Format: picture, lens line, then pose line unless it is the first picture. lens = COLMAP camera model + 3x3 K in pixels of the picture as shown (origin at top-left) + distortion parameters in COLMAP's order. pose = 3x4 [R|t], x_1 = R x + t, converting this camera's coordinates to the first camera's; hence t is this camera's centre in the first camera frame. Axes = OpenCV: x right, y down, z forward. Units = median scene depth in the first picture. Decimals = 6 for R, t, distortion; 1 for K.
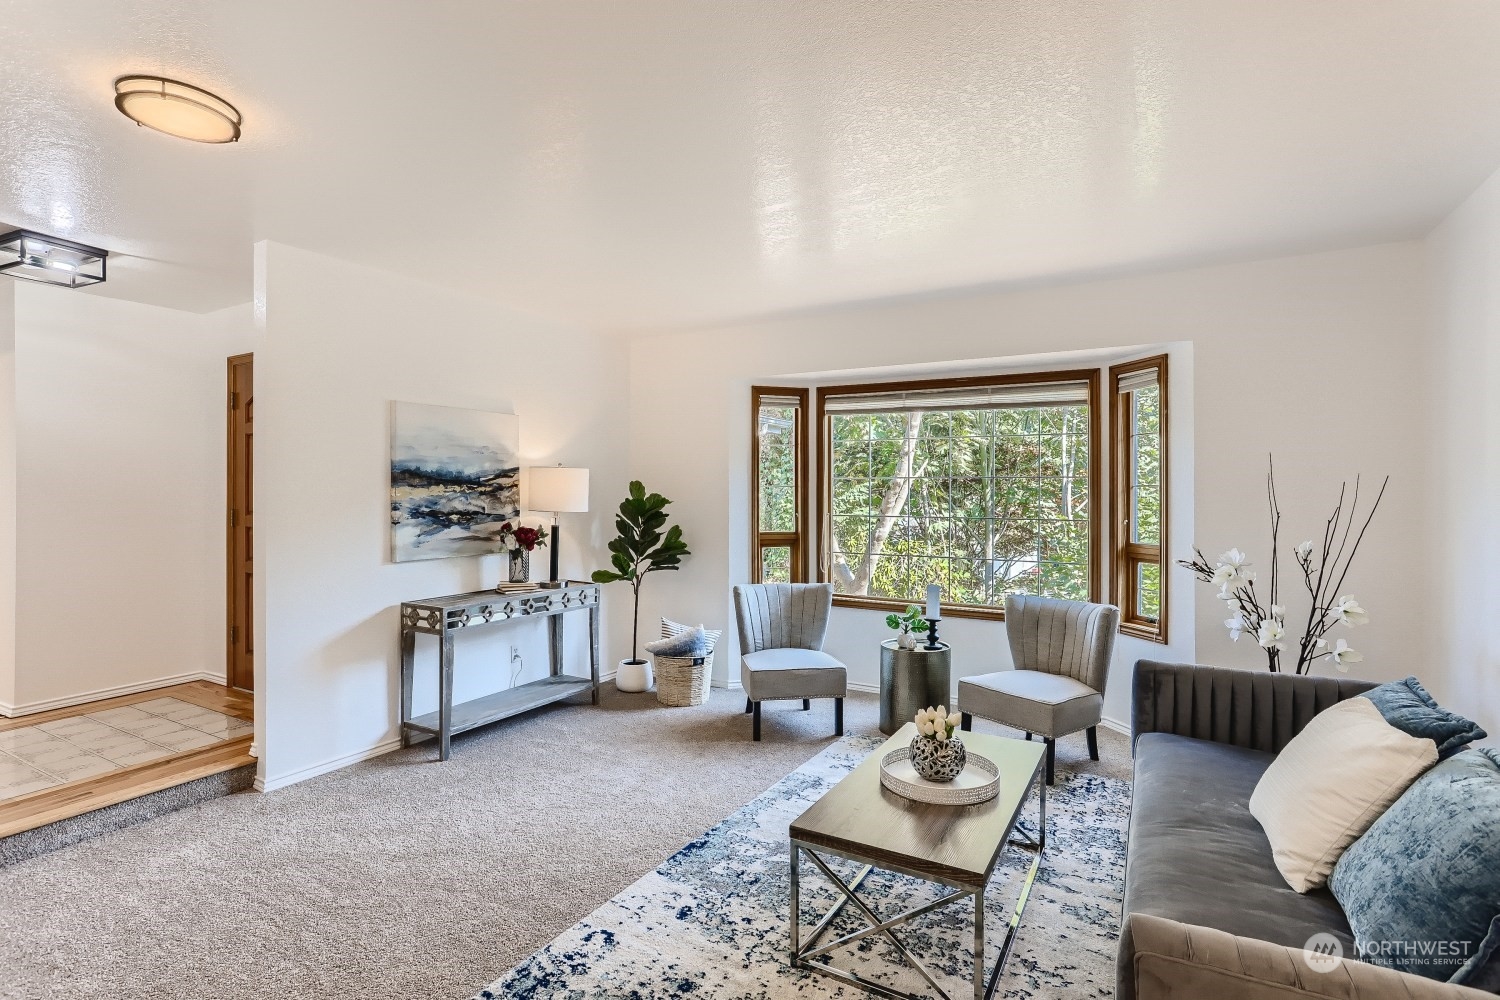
lens RADIAL K [[735.7, 0, 739.9], [0, 735.7, 498.6], [0, 0, 1]] dist [-0.040607, 0.024742]
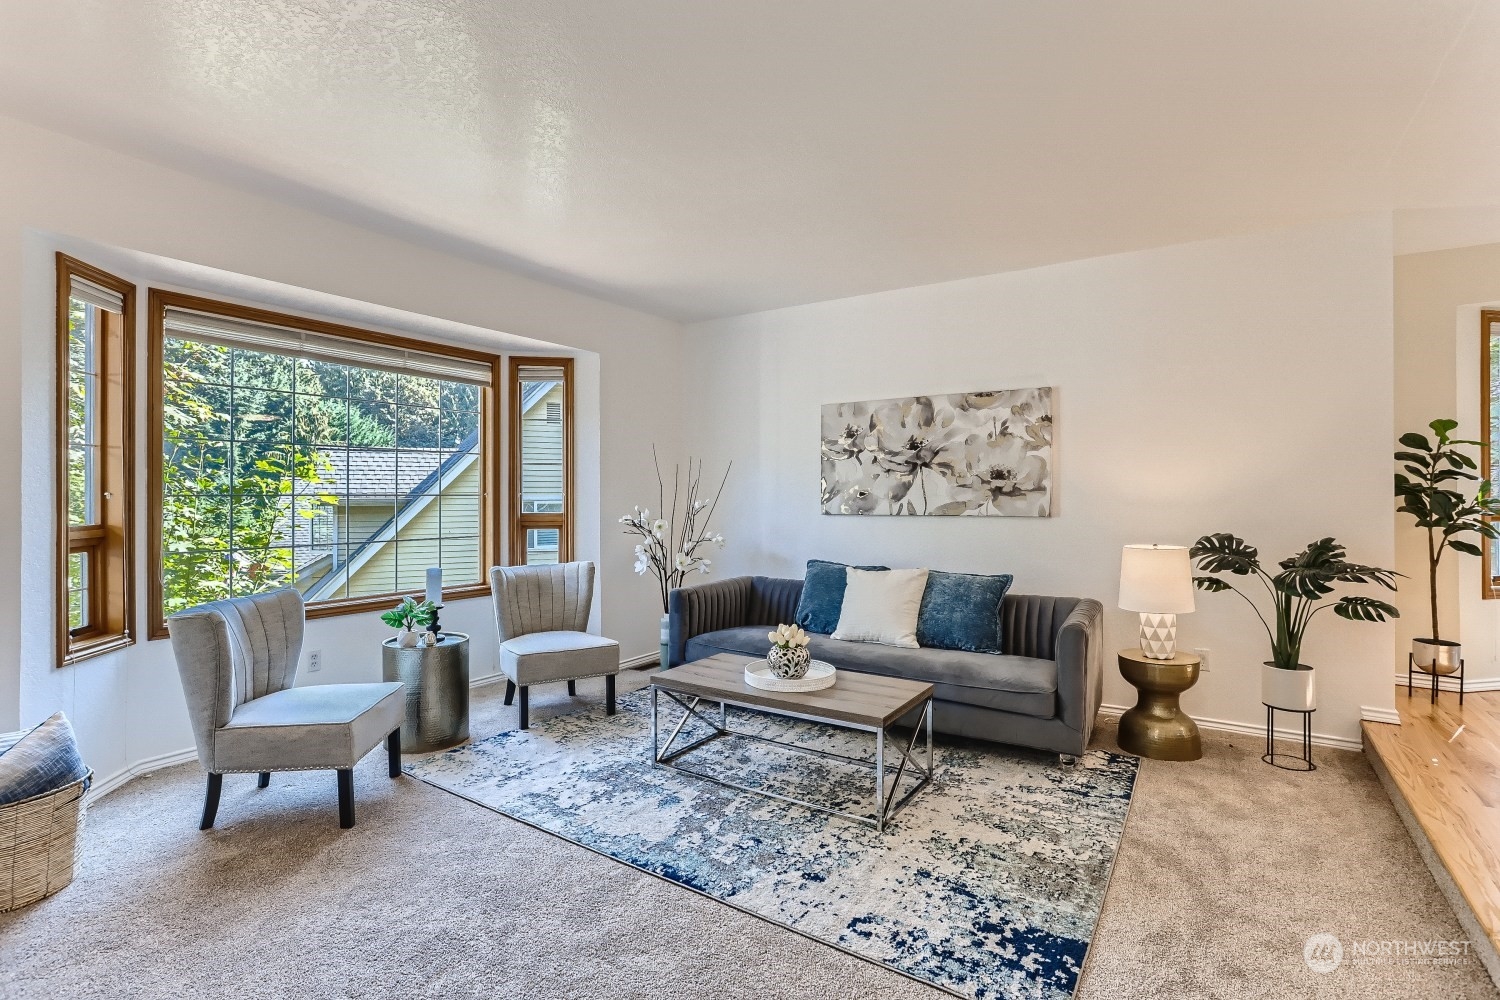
lens RADIAL K [[735.7, 0, 739.9], [0, 735.7, 498.6], [0, 0, 1]] dist [-0.040607, 0.024742]
pose [[0.039302, -0.010635, 0.999171, -0.601808], [0.007865, 0.999916, 0.010334, 0.028512], [-0.999196, 0.007452, 0.039382, 0.604140]]
